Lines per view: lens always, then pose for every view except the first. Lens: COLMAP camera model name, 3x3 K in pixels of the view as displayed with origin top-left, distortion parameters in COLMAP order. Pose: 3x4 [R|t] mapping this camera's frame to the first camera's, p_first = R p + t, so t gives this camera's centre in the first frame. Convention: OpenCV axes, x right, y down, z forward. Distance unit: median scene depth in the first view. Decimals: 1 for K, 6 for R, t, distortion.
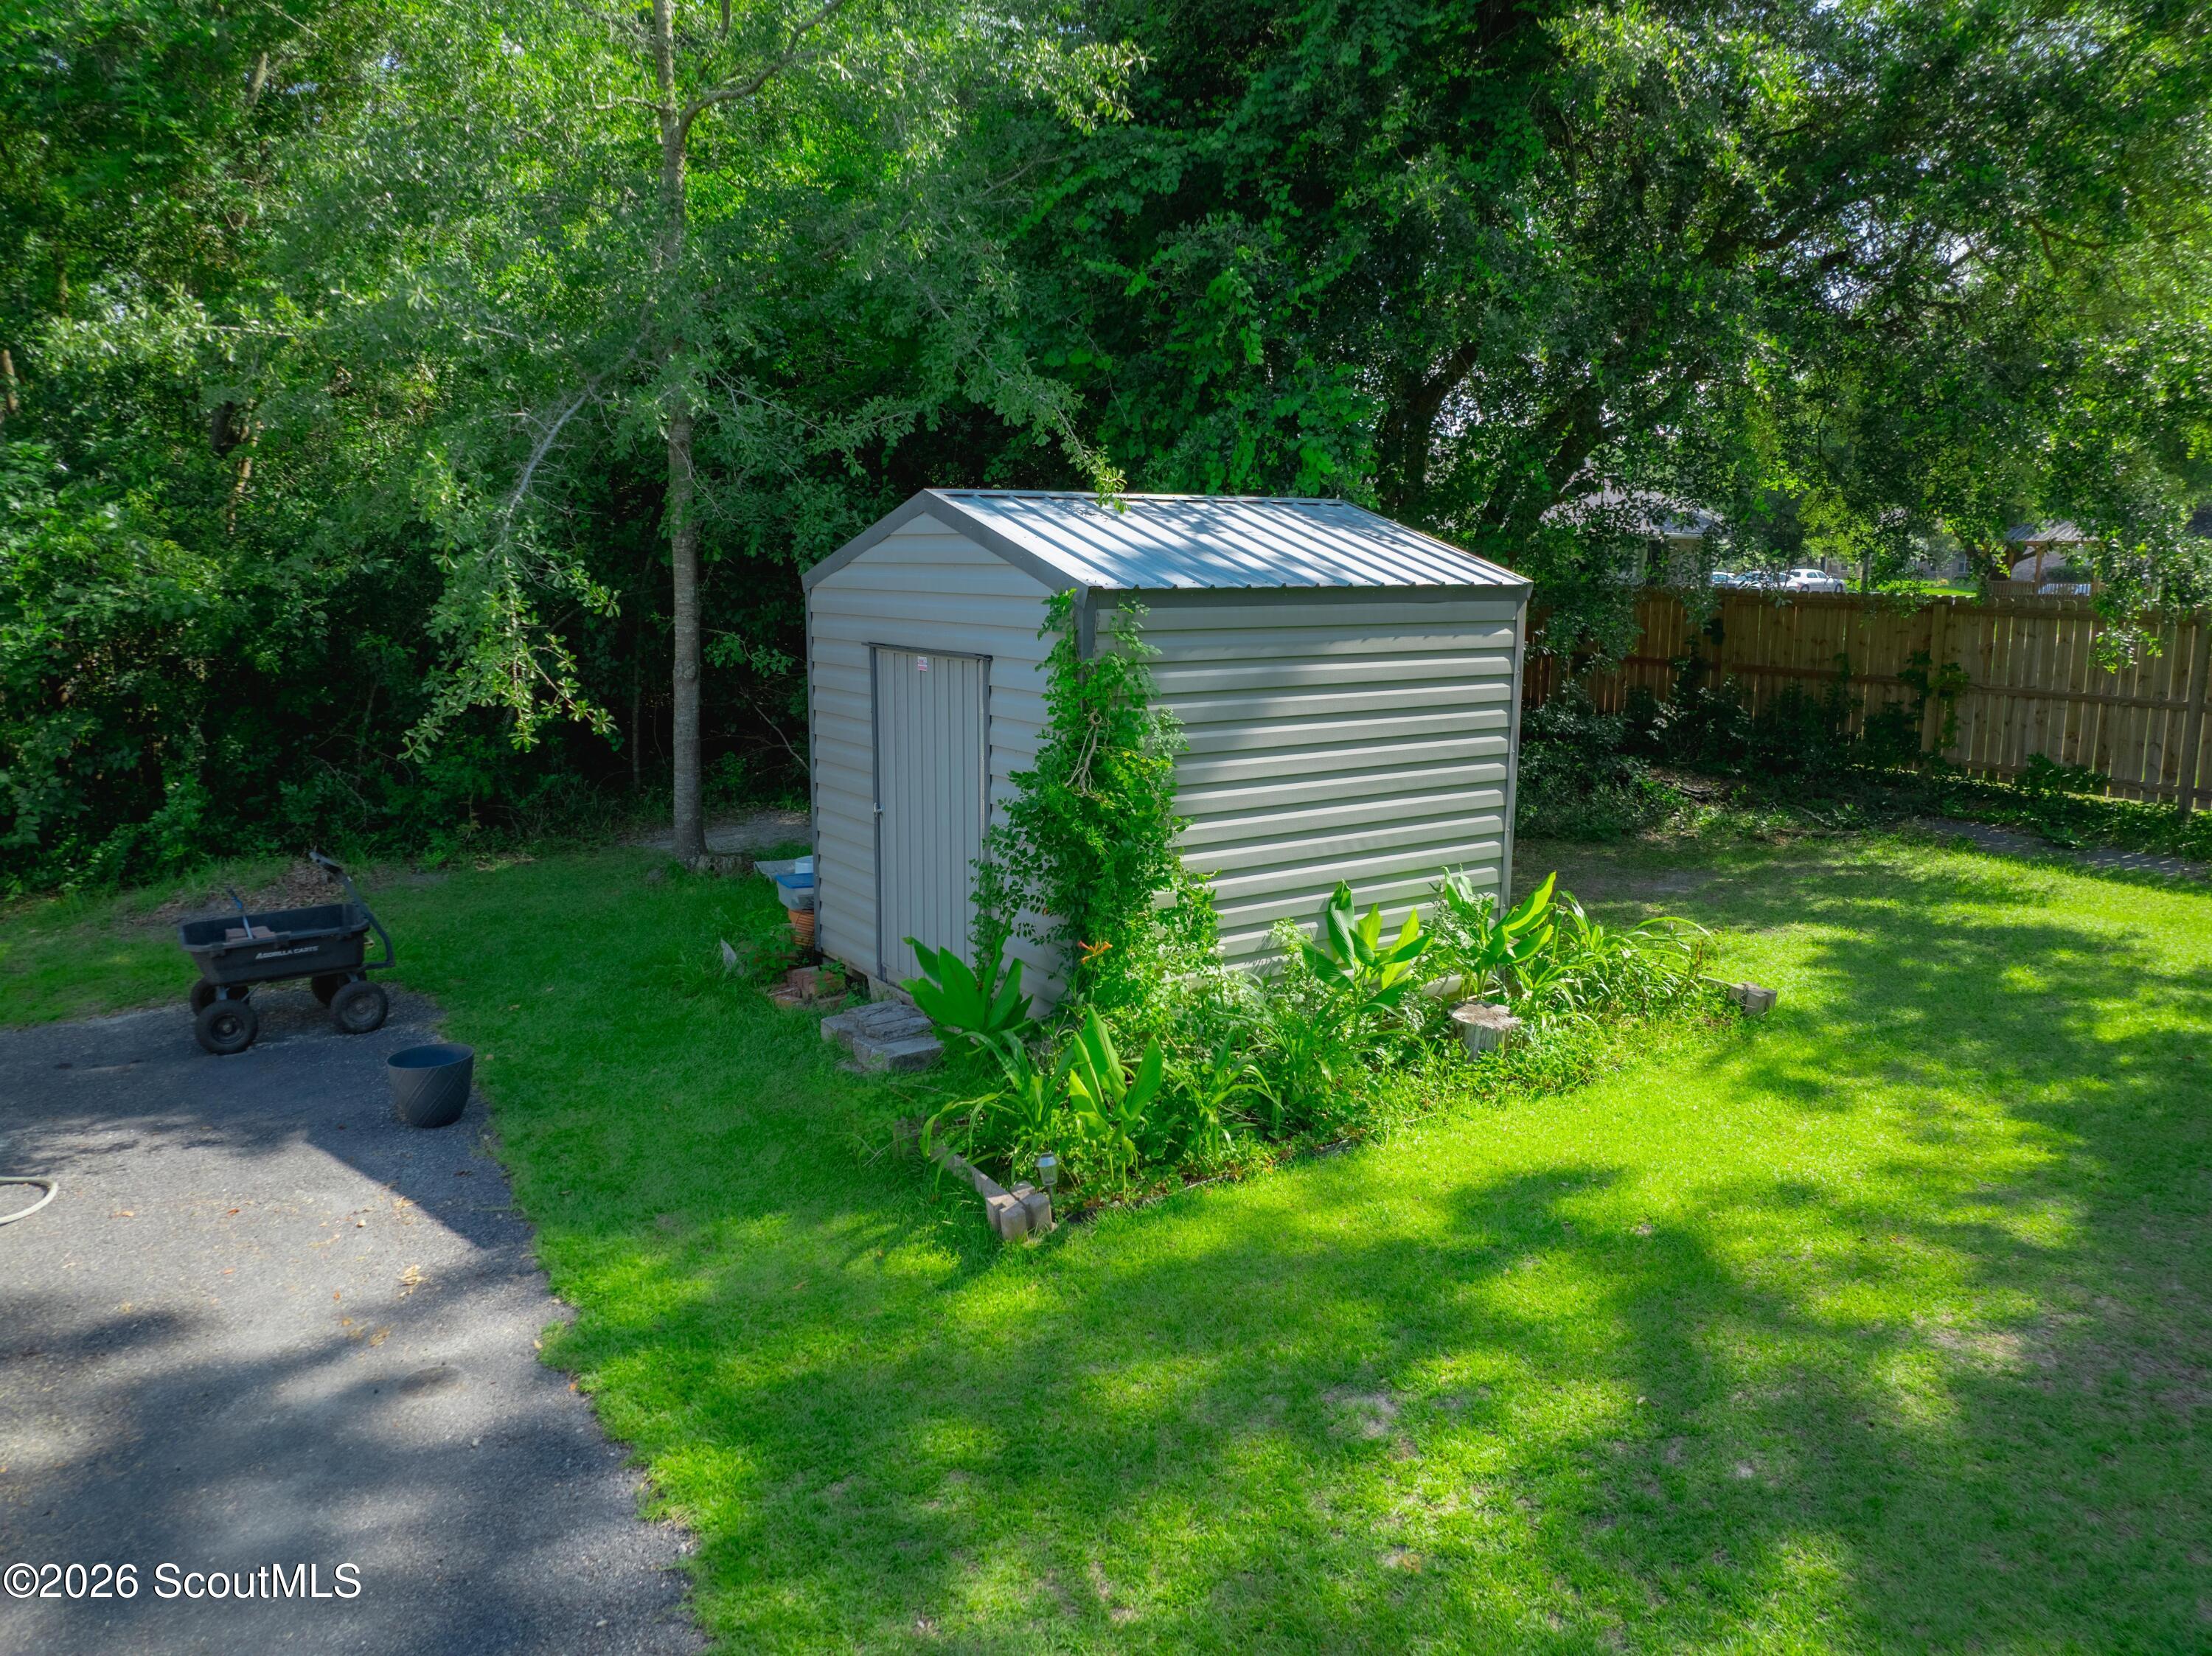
lens RADIAL K [[1556.9, 0, 1093.0], [0, 1556.9, 816.4], [0, 0, 1]] dist [-0.034154, -0.000434]
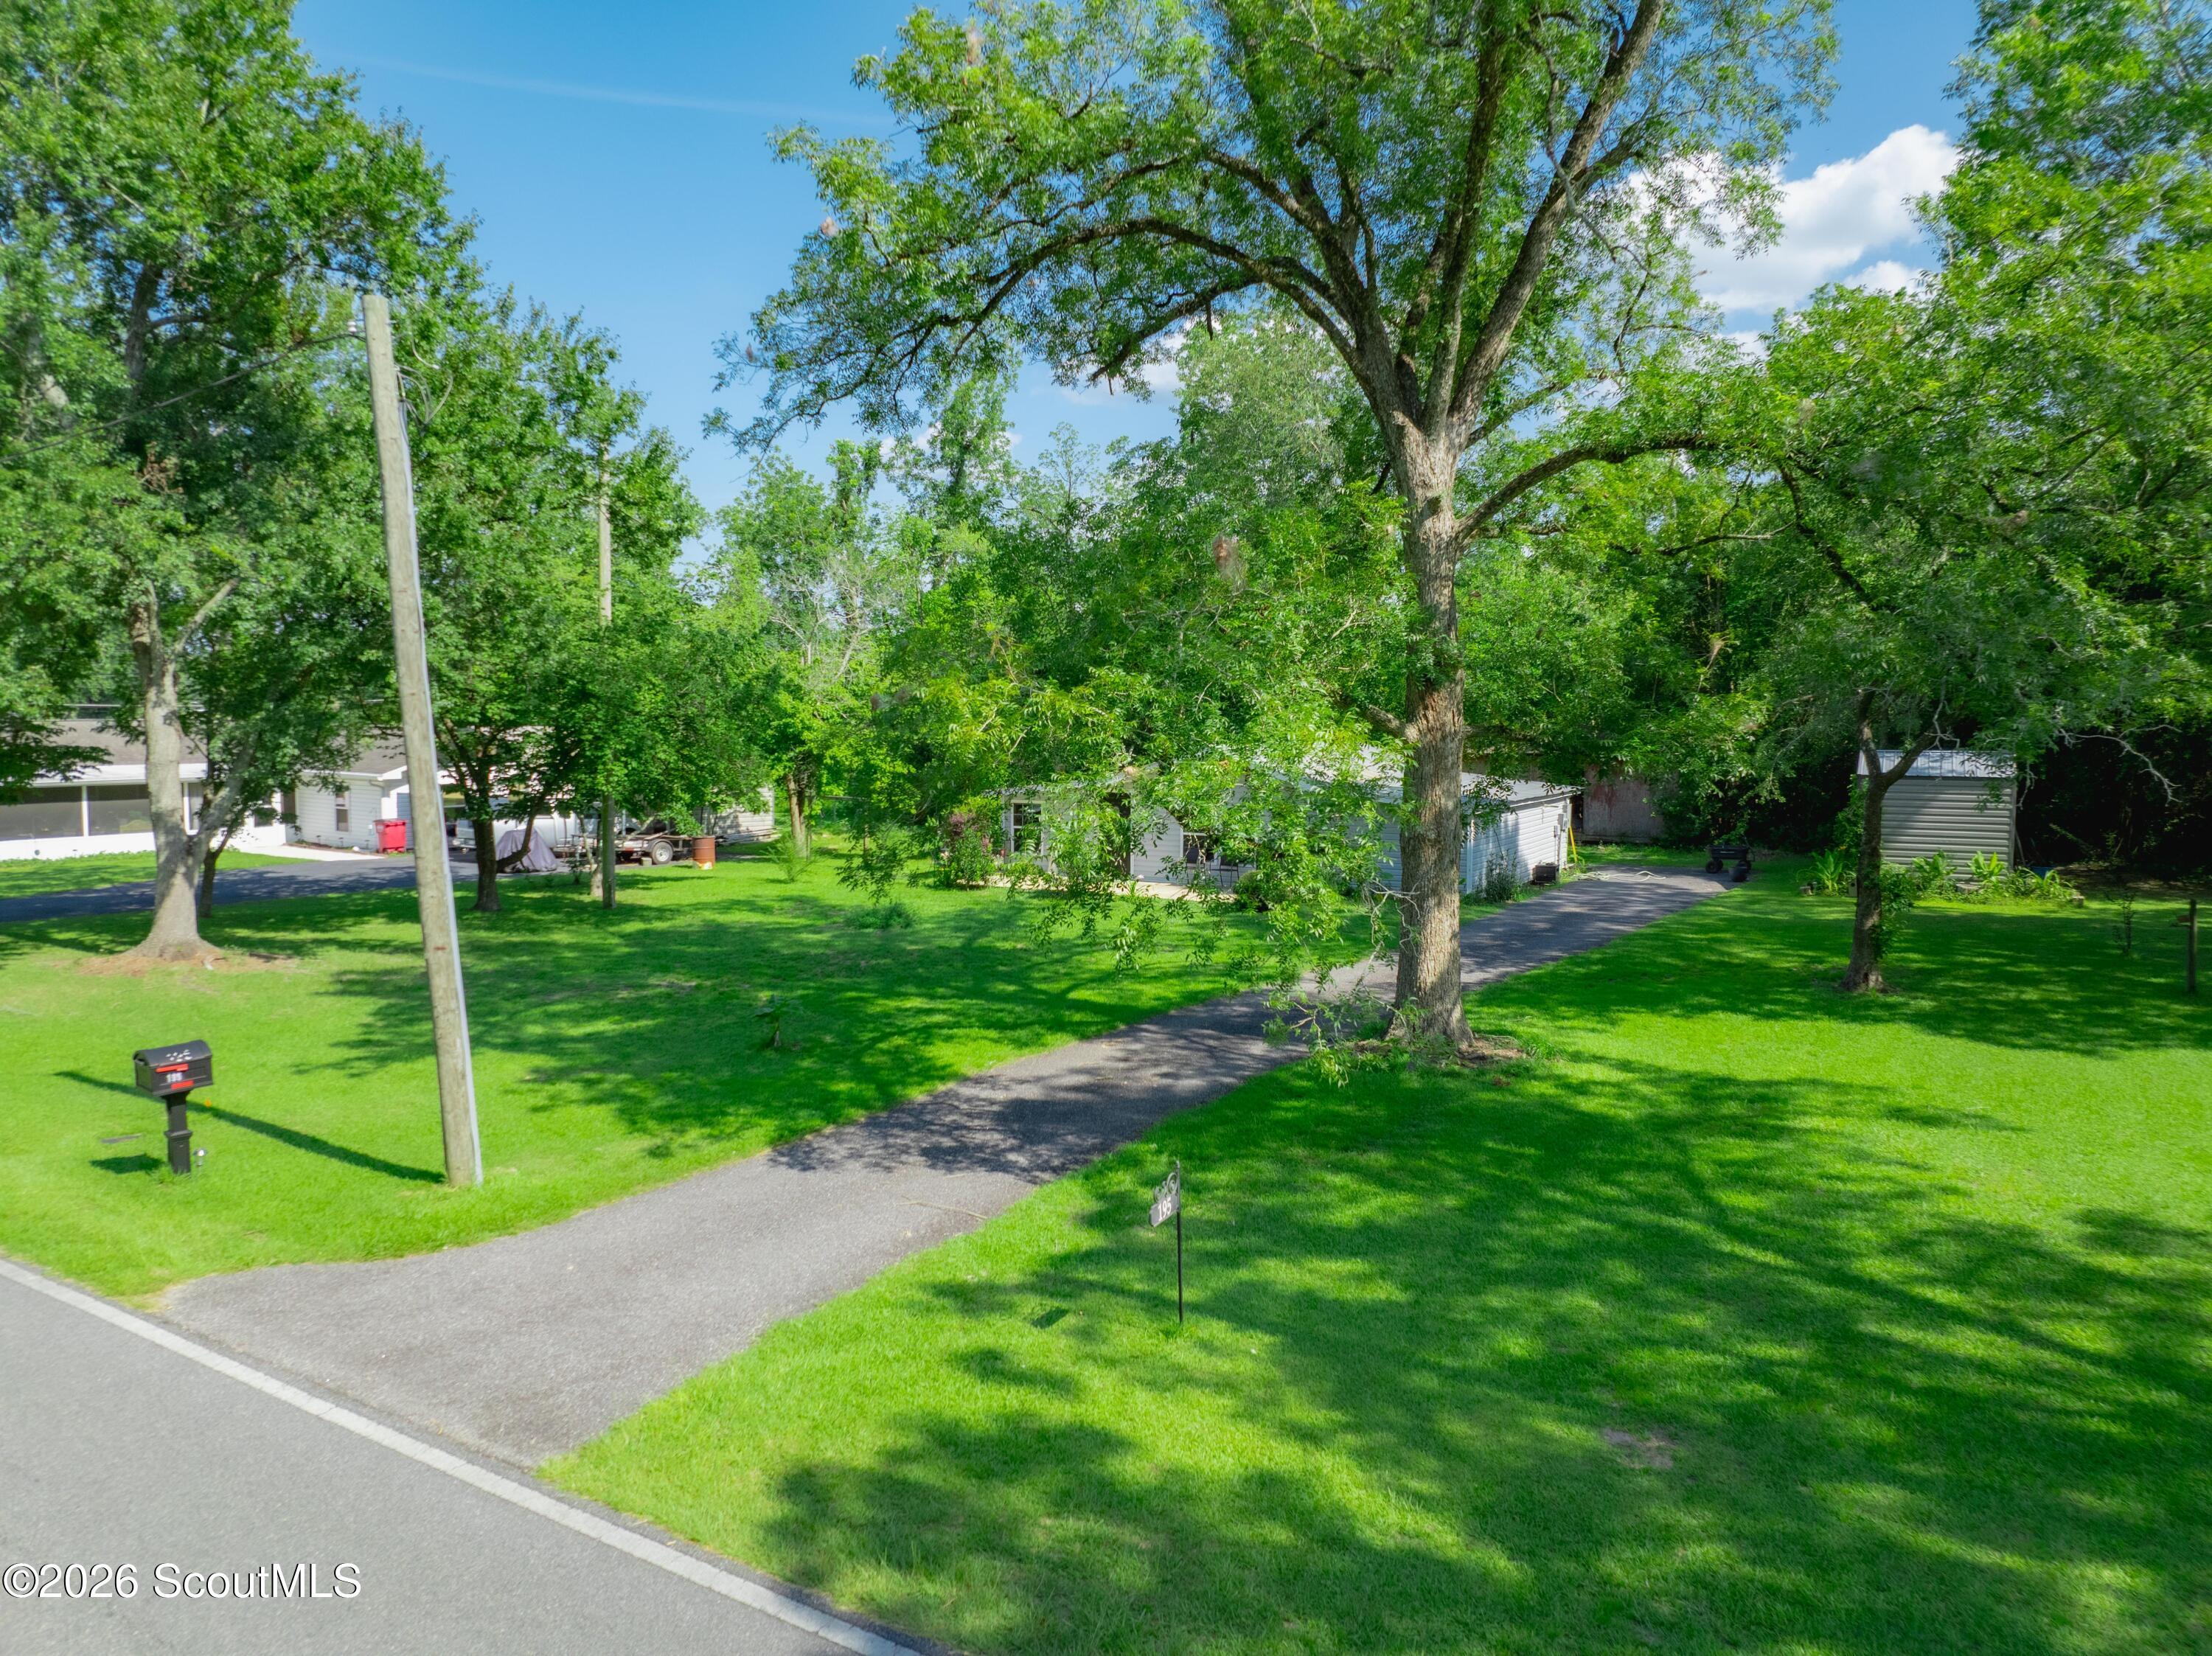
lens RADIAL K [[1508.9, 0, 1084.0], [0, 1508.9, 836.6], [0, 0, 1]] dist [-0.033287, 0.000069]
pose [[0.458820, 0.063302, -0.886271, 2.401724], [-0.149871, 0.988681, -0.006971, 0.348565], [0.875798, 0.136025, 0.463114, -2.558732]]
